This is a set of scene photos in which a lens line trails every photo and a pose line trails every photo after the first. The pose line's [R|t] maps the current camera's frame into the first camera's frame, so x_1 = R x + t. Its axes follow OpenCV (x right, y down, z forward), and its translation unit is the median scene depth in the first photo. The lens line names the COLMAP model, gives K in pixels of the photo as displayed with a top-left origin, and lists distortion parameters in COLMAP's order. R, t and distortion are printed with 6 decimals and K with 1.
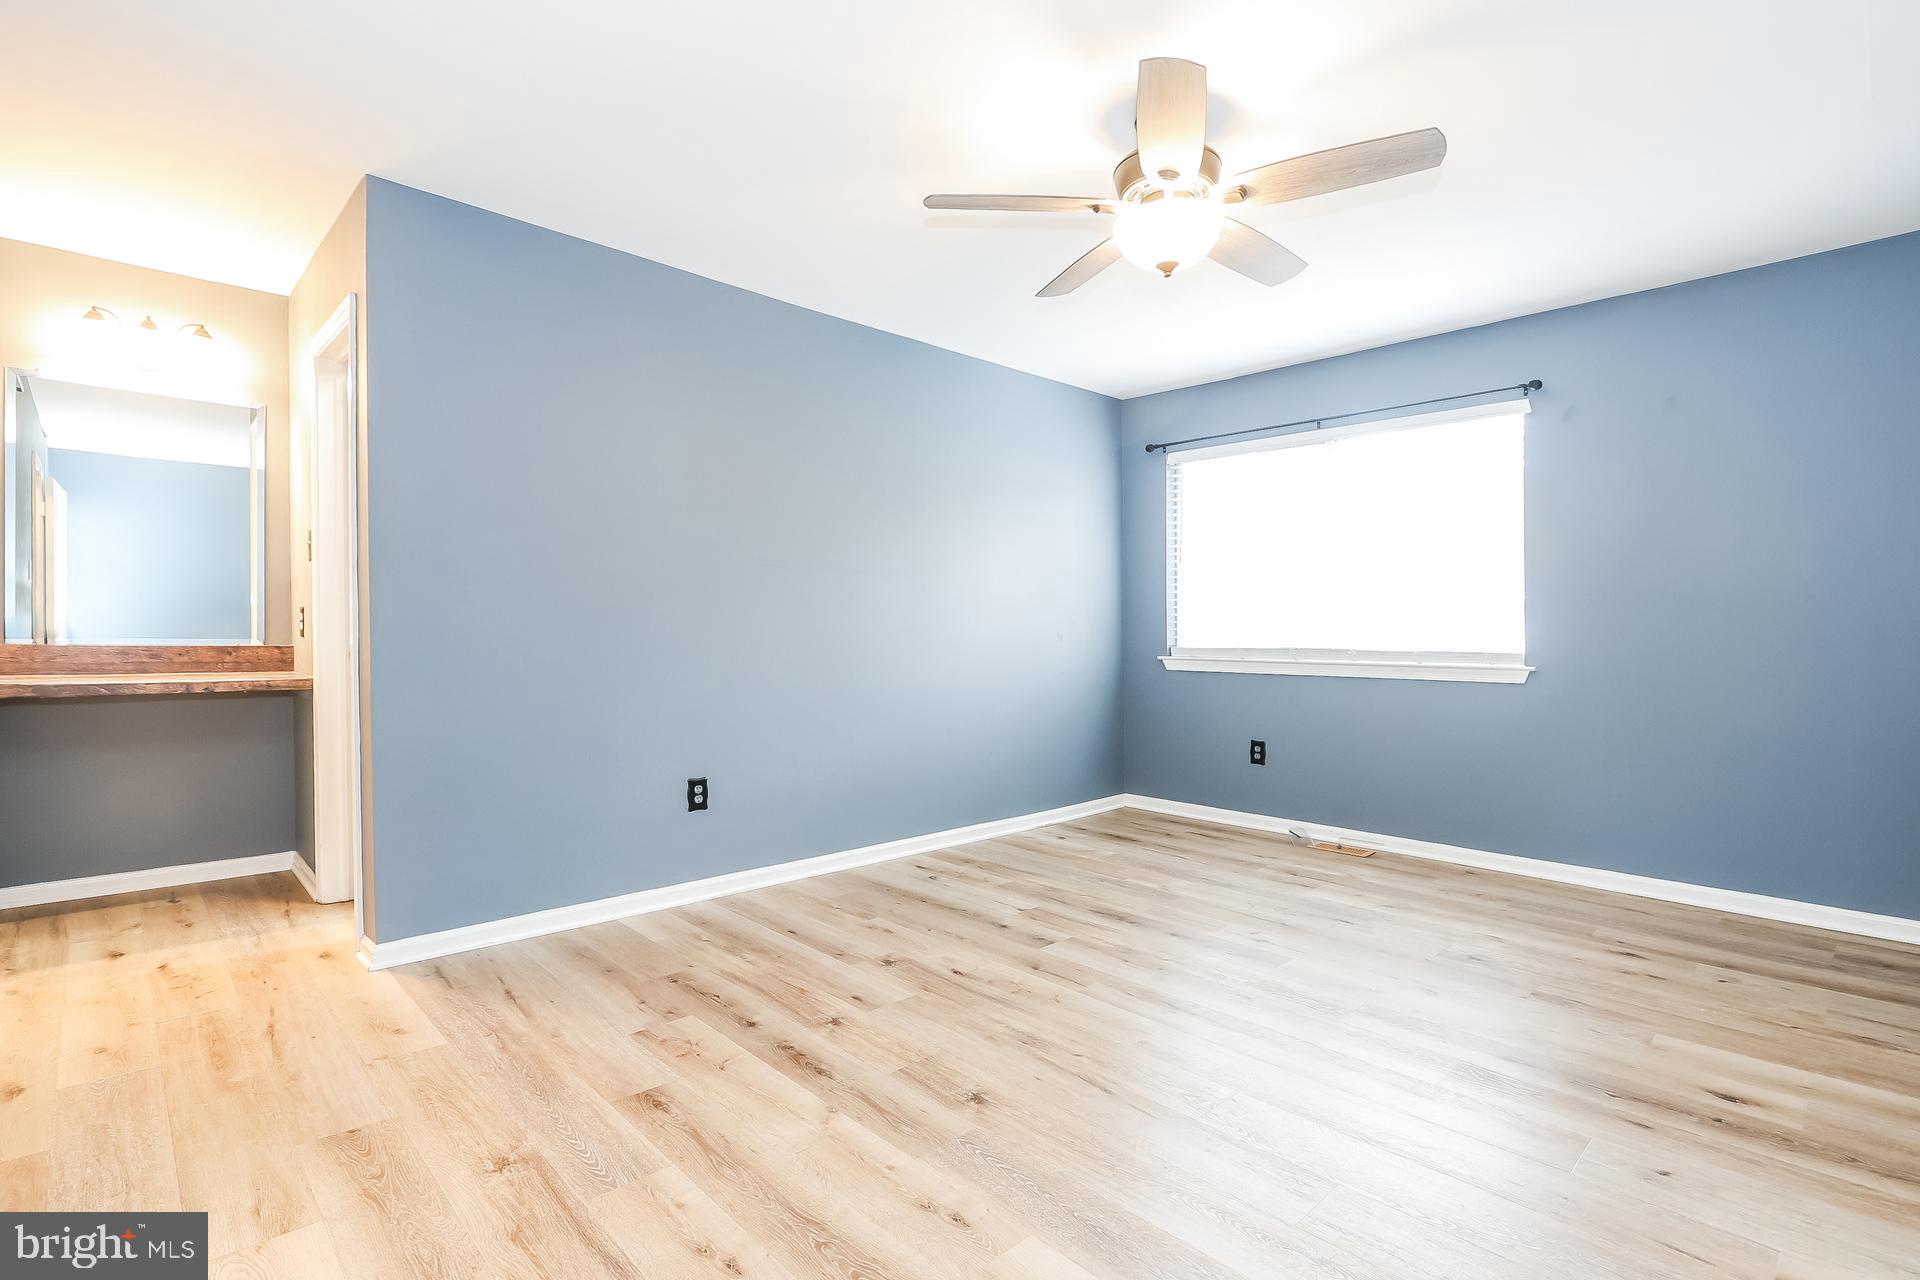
lens RADIAL K [[914.3, 0, 943.5], [0, 914.3, 633.2], [0, 0, 1]] dist [-0.020337, 0.000191]
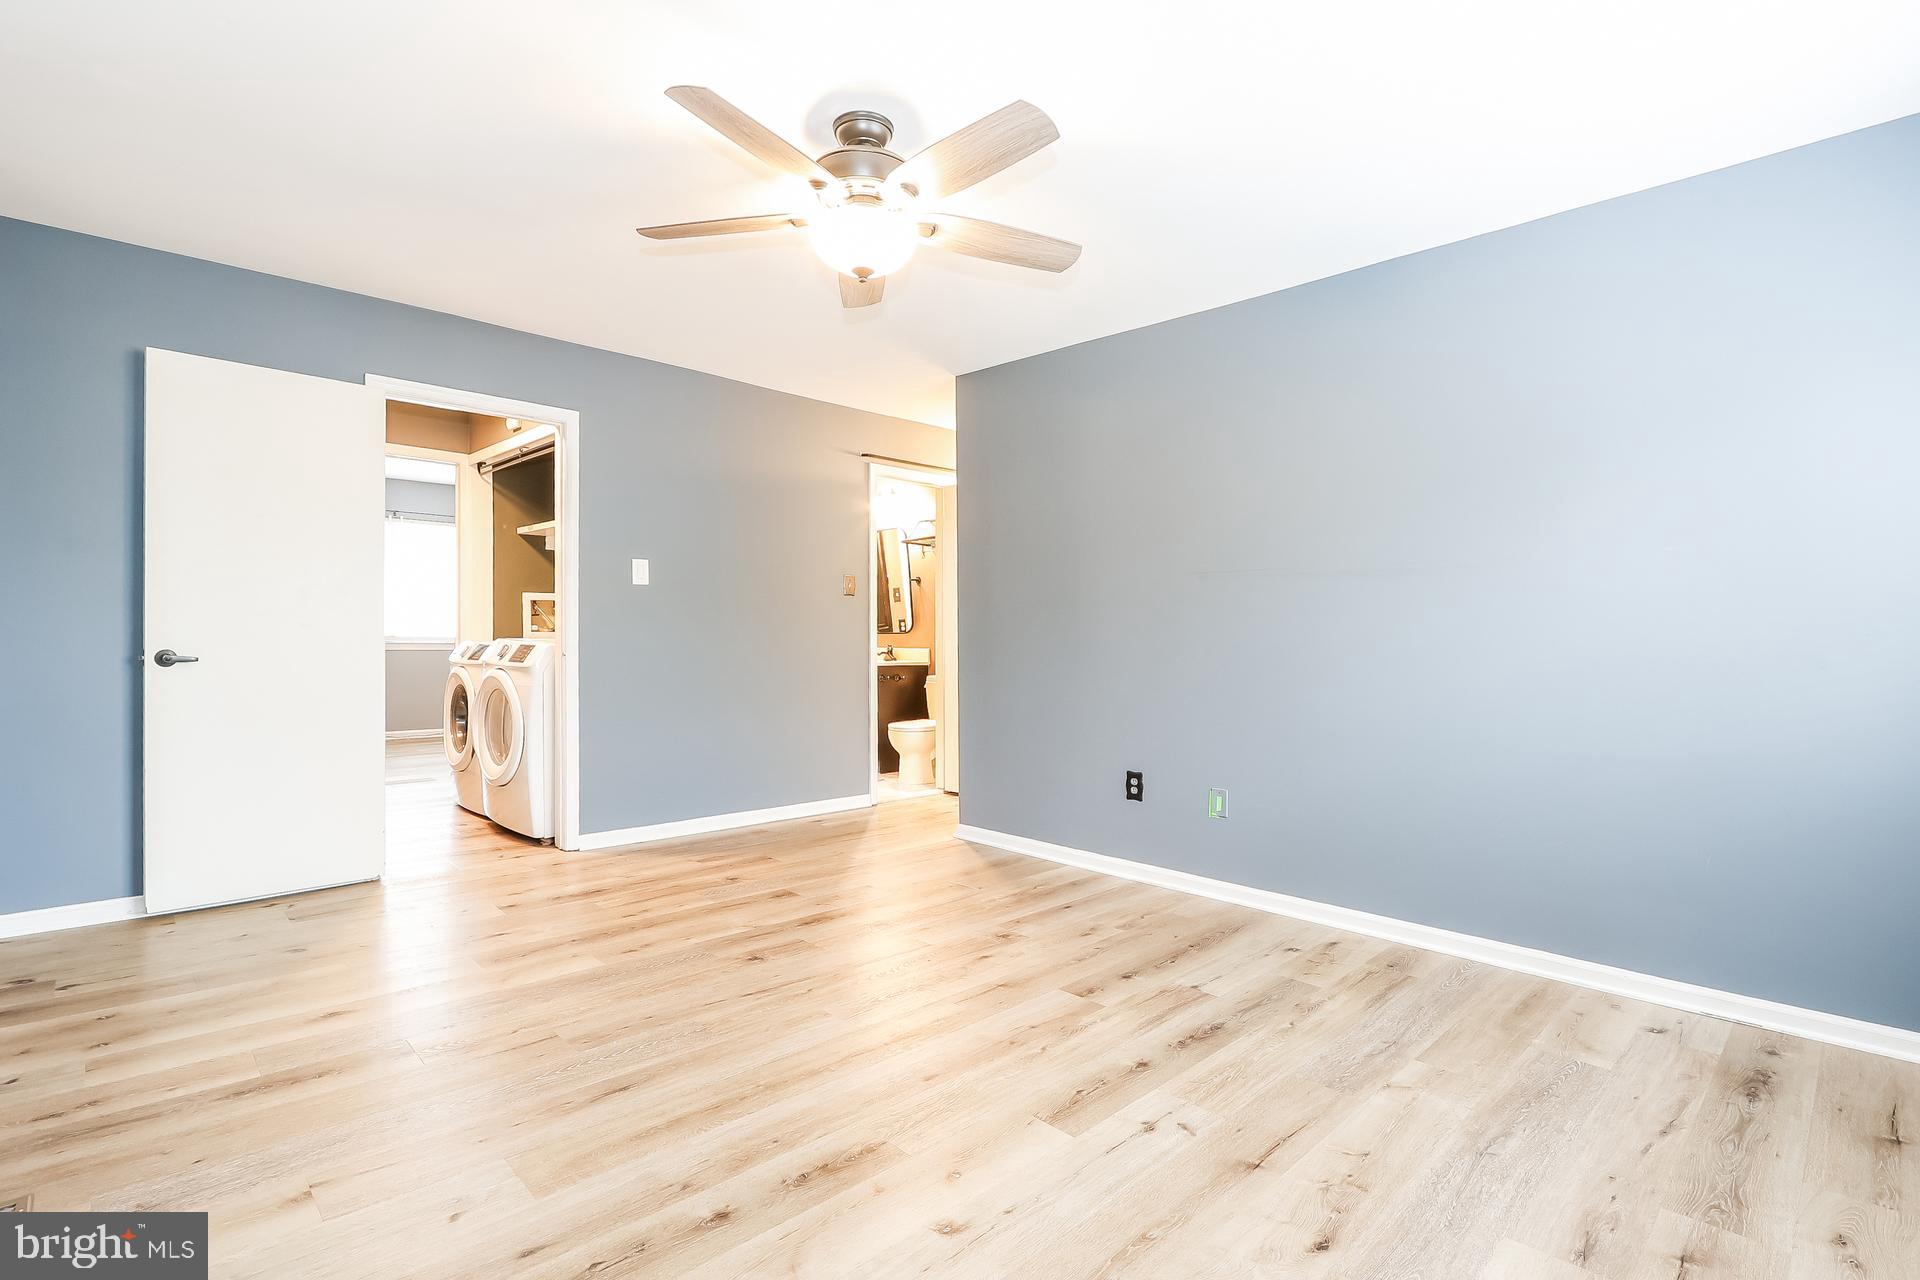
lens RADIAL K [[914.3, 0, 943.5], [0, 914.3, 633.2], [0, 0, 1]] dist [-0.020337, 0.000191]
pose [[0.007259, -0.010356, -0.999920, 0.925248], [-0.018786, 0.999768, -0.010491, 0.001567], [0.999797, 0.018861, 0.007063, 0.791039]]
